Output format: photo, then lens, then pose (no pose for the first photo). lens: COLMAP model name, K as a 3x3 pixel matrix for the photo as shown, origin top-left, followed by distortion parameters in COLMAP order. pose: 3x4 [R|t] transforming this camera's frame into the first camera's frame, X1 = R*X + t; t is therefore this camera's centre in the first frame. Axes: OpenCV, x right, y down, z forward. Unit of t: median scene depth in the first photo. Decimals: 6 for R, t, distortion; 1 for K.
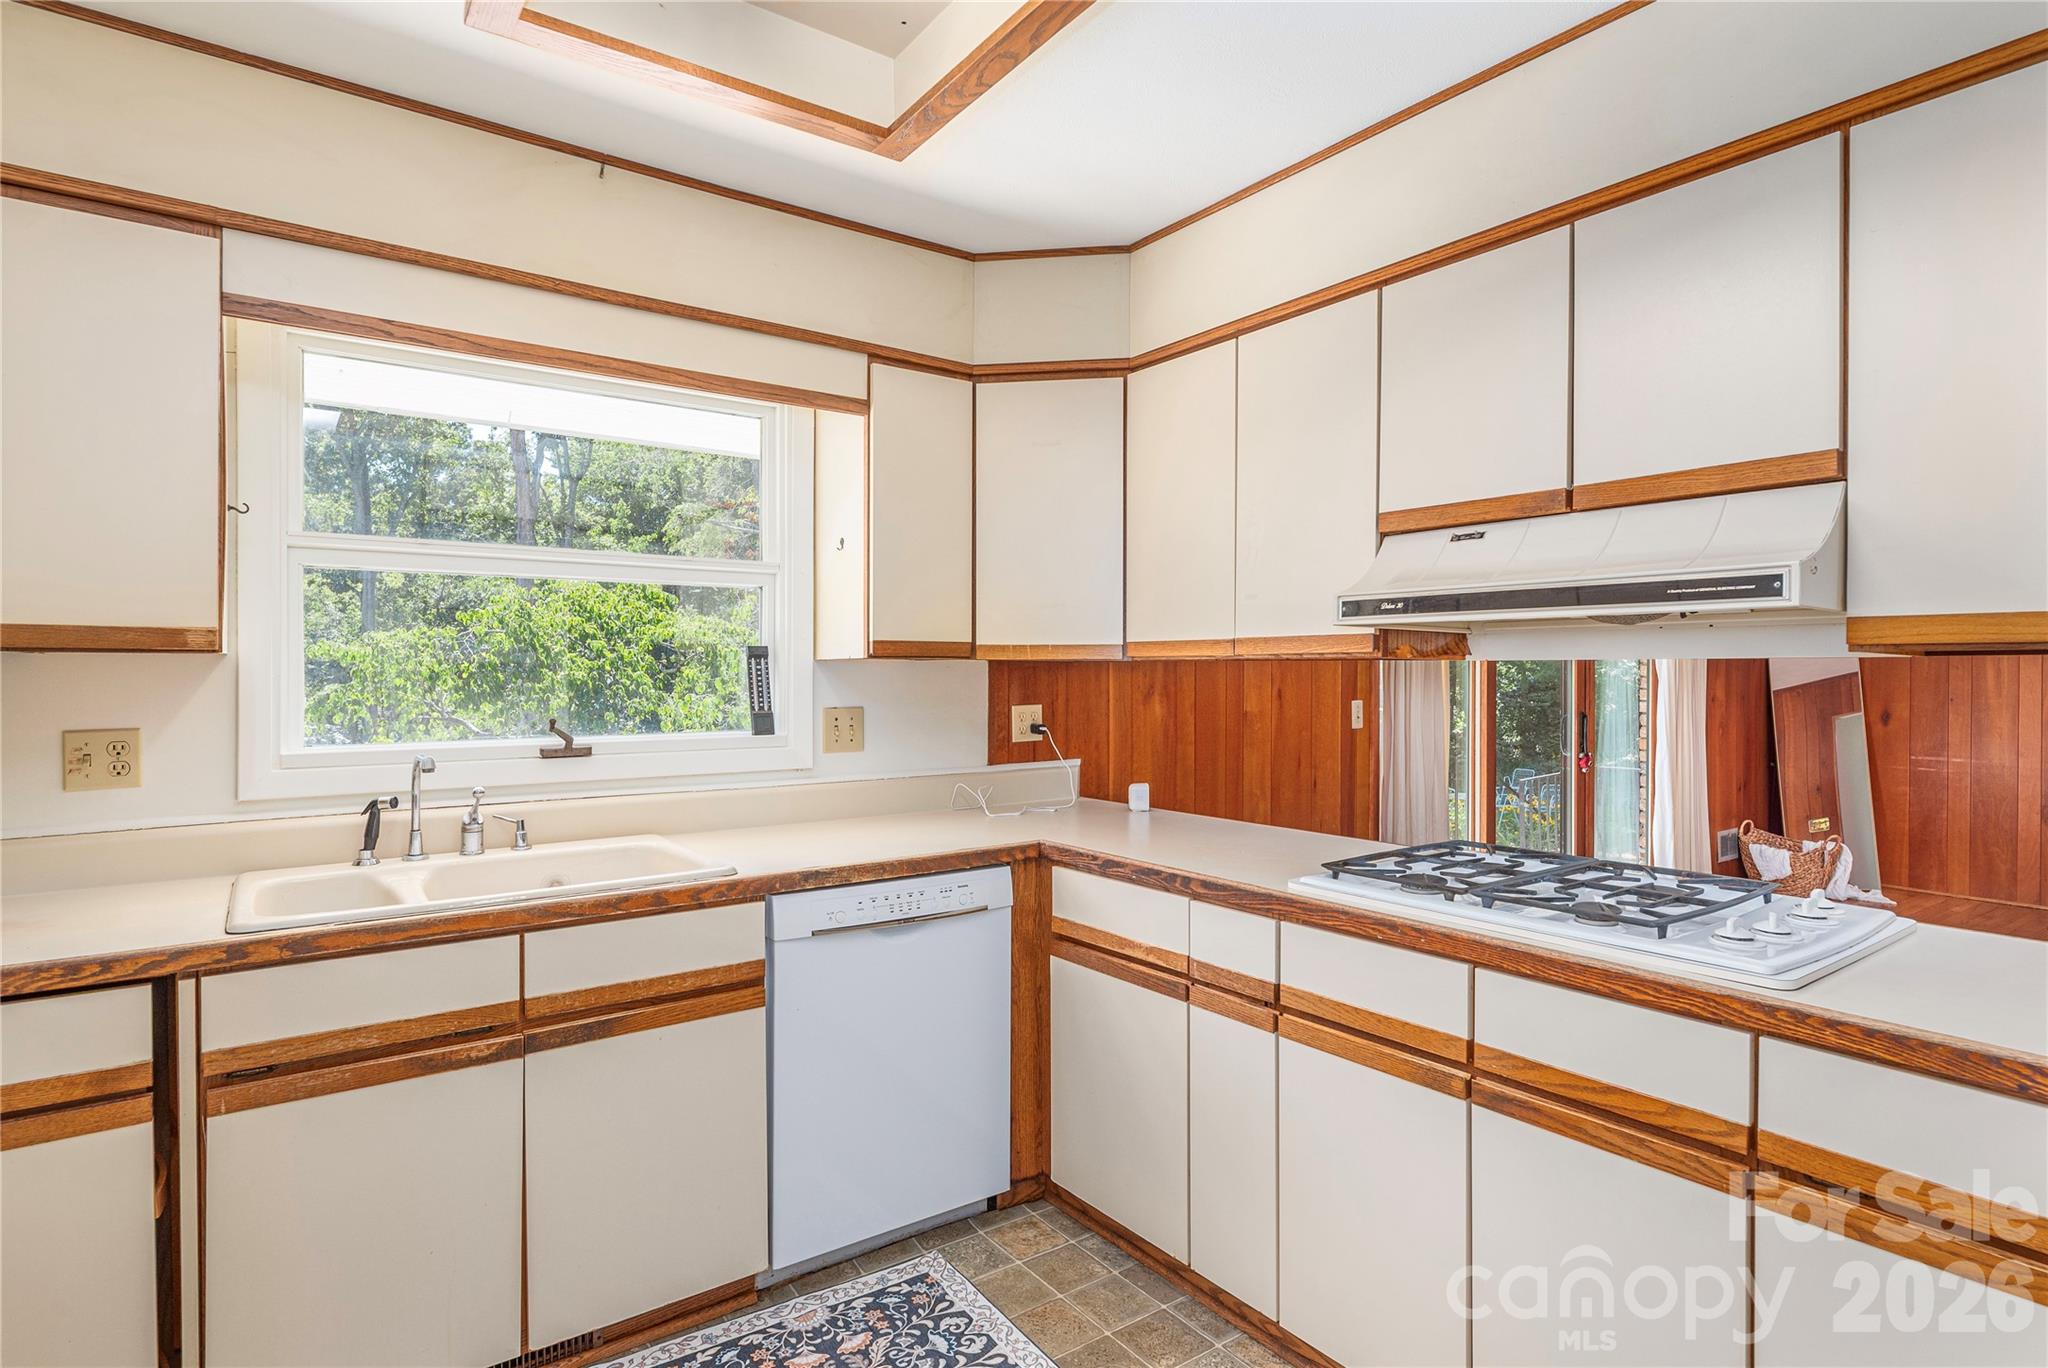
lens RADIAL K [[1099.4, 0, 1041.5], [0, 1099.4, 669.5], [0, 0, 1]] dist [-0.000792, -0.000154]
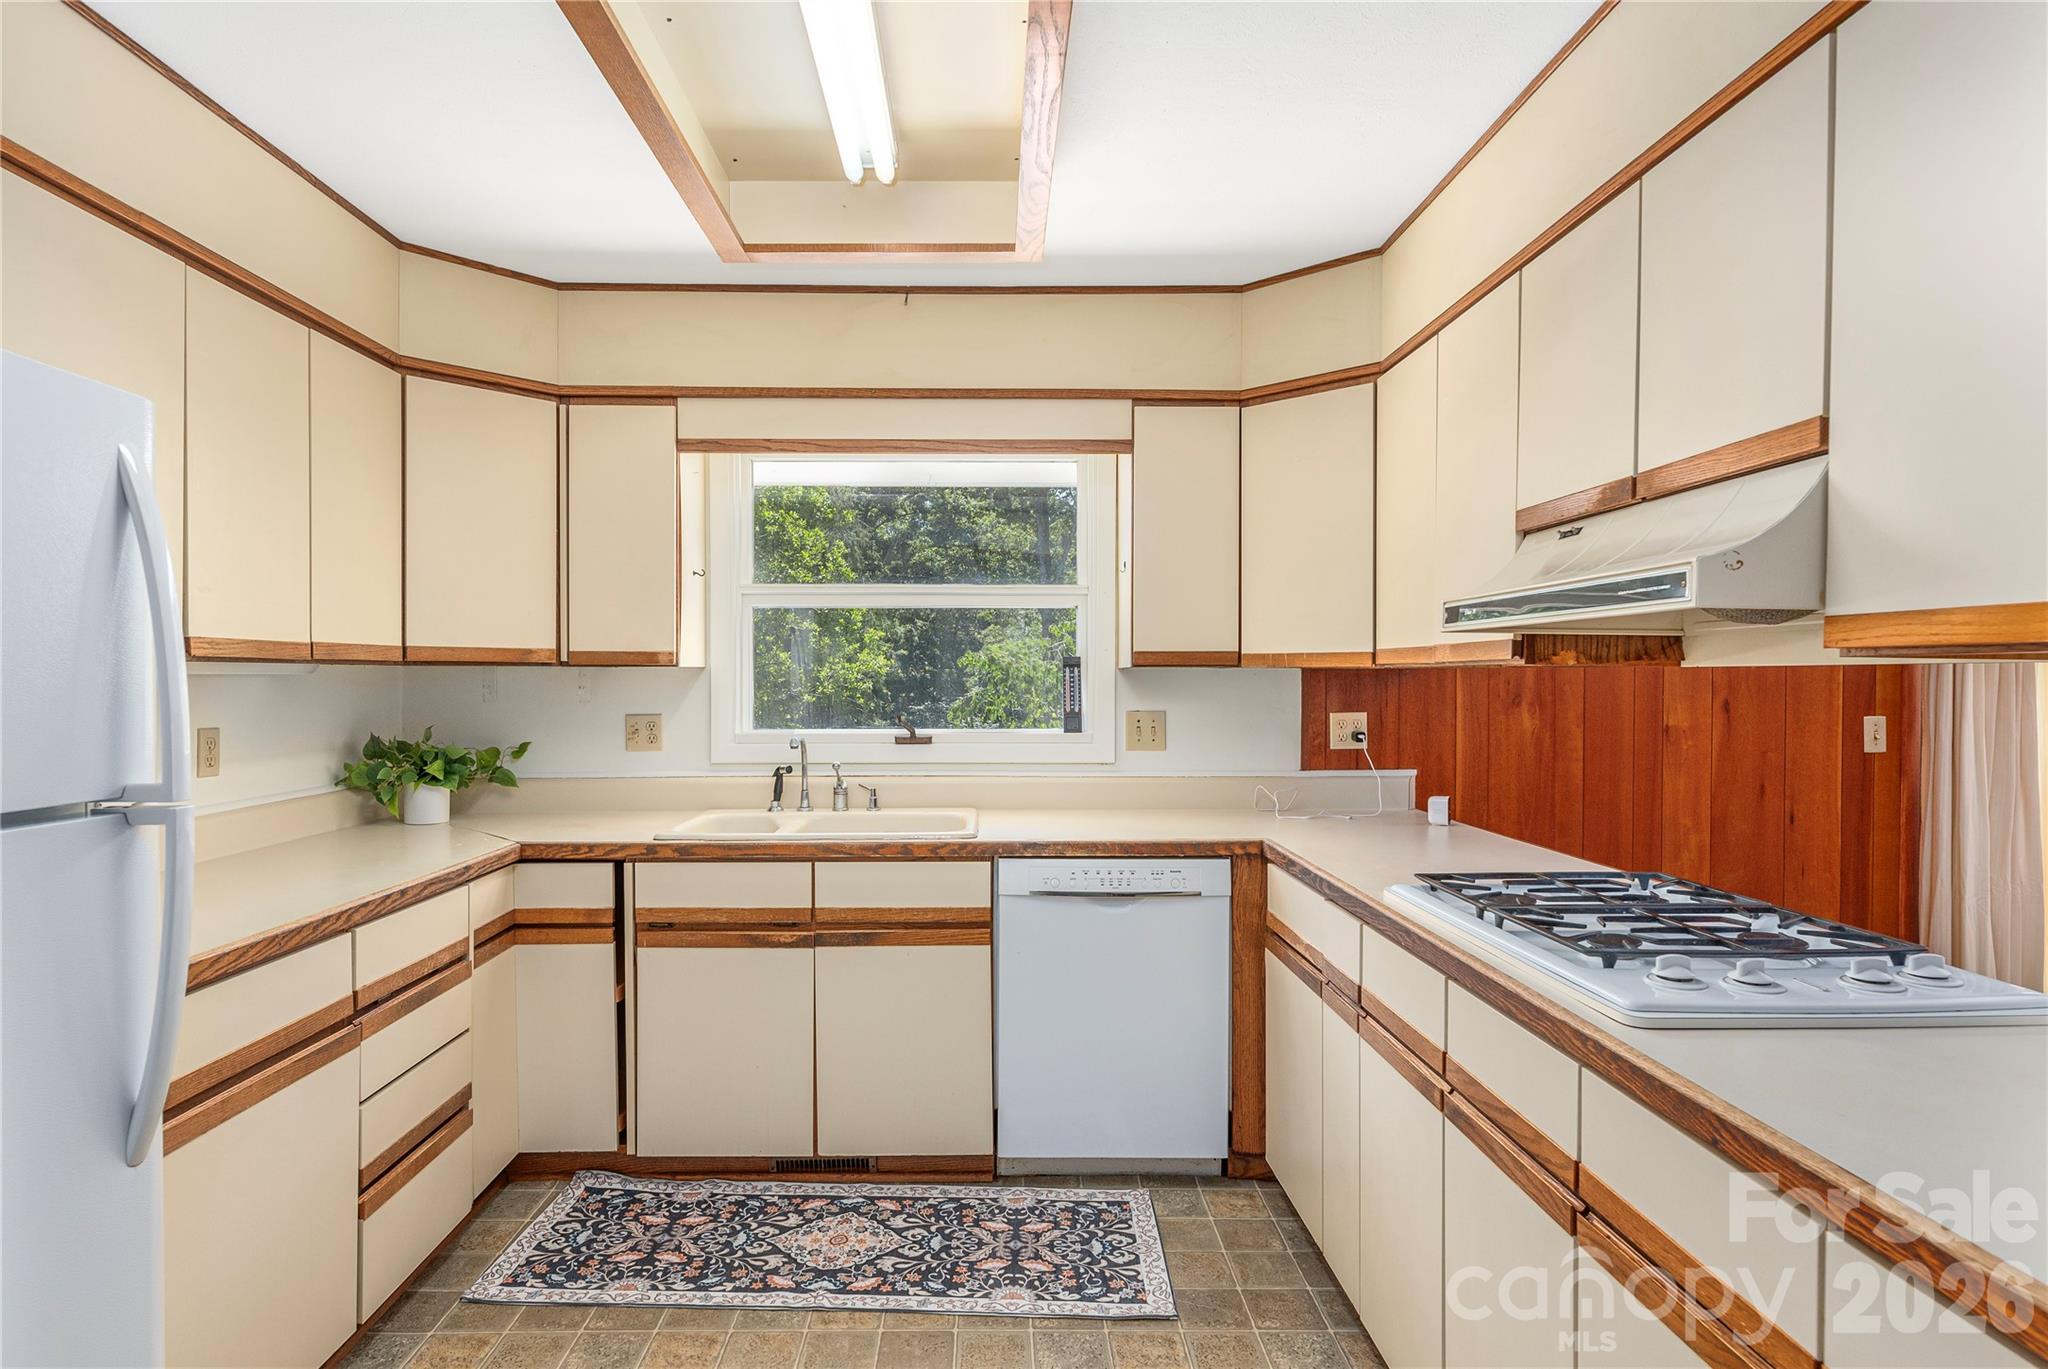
lens RADIAL K [[1225.0, 0, 1033.9], [0, 1225.0, 681.8], [0, 0, 1]] dist [-0.002457, 0.000386]
pose [[0.797691, 0.003081, -0.603059, 0.617917], [0.000324, 0.999985, 0.005537, -0.002432], [0.603067, -0.004612, 0.797678, -0.083647]]
